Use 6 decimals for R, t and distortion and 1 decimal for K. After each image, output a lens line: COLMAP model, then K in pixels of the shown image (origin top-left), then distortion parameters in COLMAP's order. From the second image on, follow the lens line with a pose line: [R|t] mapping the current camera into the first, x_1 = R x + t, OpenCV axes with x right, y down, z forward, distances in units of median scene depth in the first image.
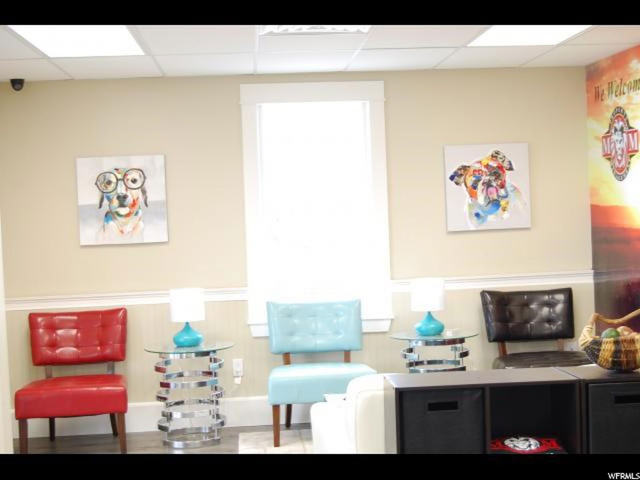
lens RADIAL K [[1061.3, 0, 323.3], [0, 1061.3, 239.0], [0, 0, 1]] dist [-0.025745, 0.000000]
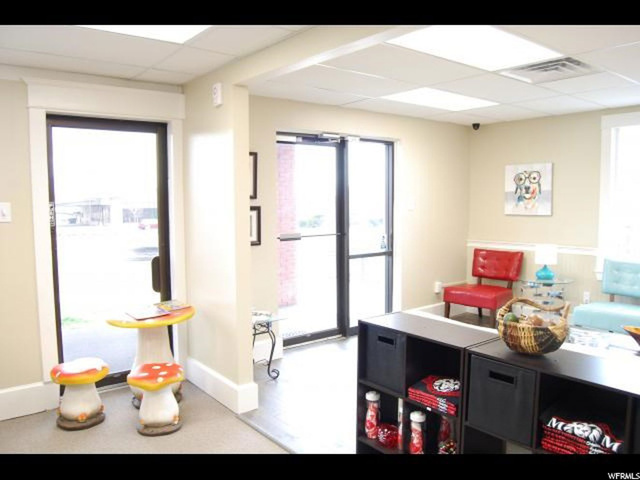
lens RADIAL K [[502.6, 0, 320.9], [0, 502.6, 237.3], [0, 0, 1]] dist [-0.082186, 0.009519]
pose [[0.570066, 0.094441, -0.816153, 0.285291], [-0.040226, 0.995388, 0.087084, -0.016046], [0.820614, -0.016814, 0.571236, 0.264646]]
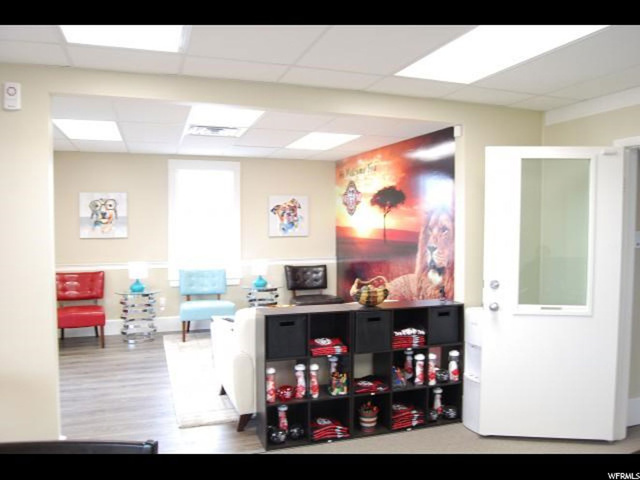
lens RADIAL K [[502.6, 0, 318.5], [0, 502.6, 239.6], [0, 0, 1]] dist [-0.082186, 0.009519]
pose [[0.968021, 0.028739, 0.249217, -0.034570], [-0.028838, 0.999579, -0.003255, -0.000687], [-0.249205, -0.004036, 0.968442, 0.029306]]
